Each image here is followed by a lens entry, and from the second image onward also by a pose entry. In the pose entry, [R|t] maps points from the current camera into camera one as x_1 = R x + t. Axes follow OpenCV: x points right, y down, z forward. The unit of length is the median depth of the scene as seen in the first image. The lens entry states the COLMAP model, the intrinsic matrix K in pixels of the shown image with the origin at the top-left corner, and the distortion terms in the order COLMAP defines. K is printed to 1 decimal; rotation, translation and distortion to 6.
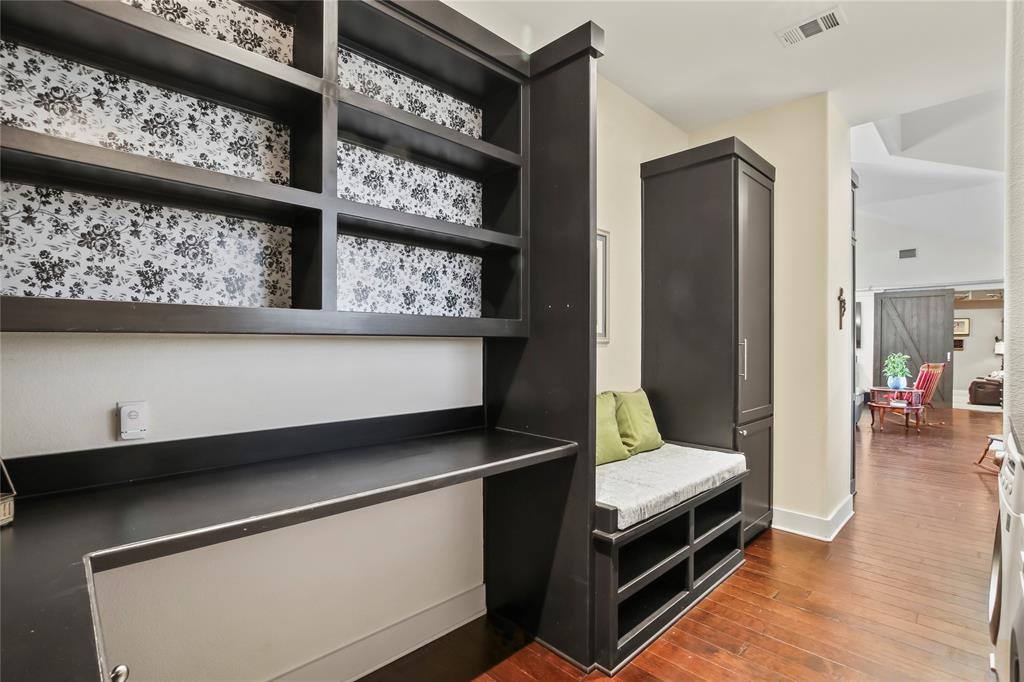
lens RADIAL K [[478.3, 0, 512.4], [0, 478.3, 343.9], [0, 0, 1]] dist [-0.023759, 0.002738]
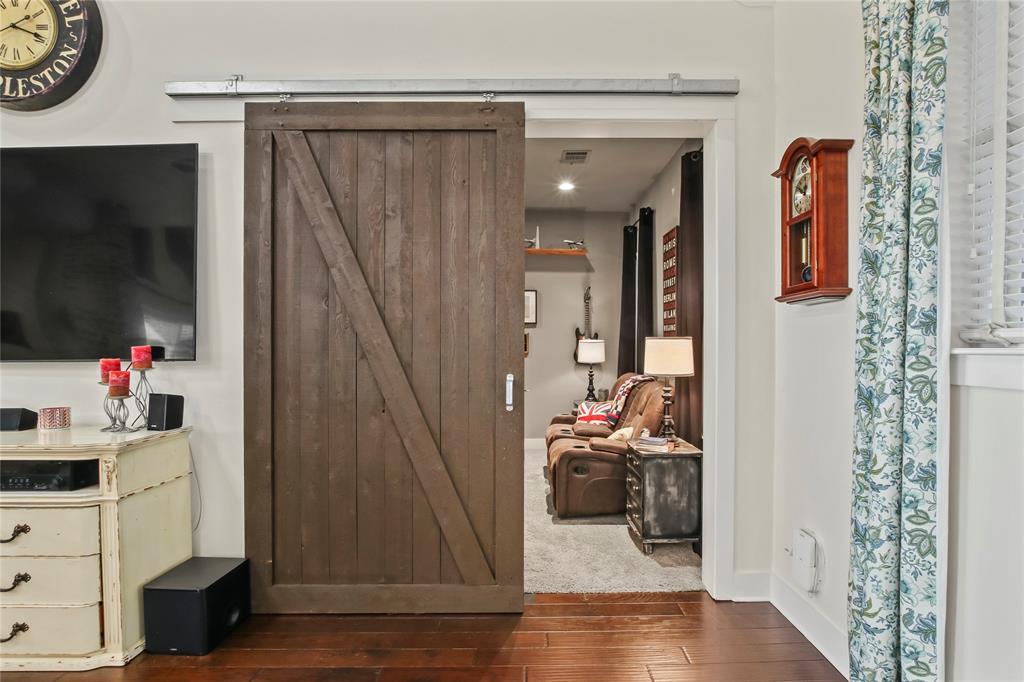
lens RADIAL K [[478.3, 0, 510.3], [0, 478.3, 342.3], [0, 0, 1]] dist [-0.023759, 0.002738]
pose [[0.719682, 0.000202, 0.694304, 0.681723], [0.007989, 0.999931, -0.008571, 0.003977], [-0.694258, 0.011715, 0.719631, 0.738147]]
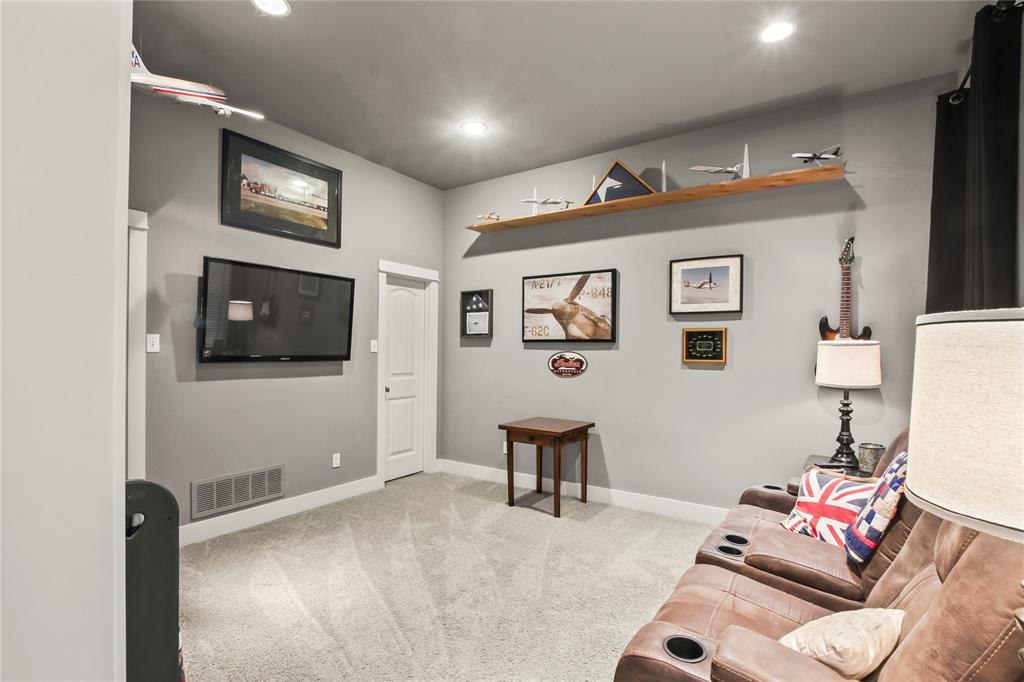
lens RADIAL K [[478.3, 0, 514.1], [0, 478.3, 348.6], [0, 0, 1]] dist [-0.023759, 0.002738]
pose [[0.977262, 0.007834, 0.211889, 0.872342], [-0.005847, 0.999933, -0.010003, 0.005944], [-0.211953, 0.008536, 0.977243, 0.838217]]
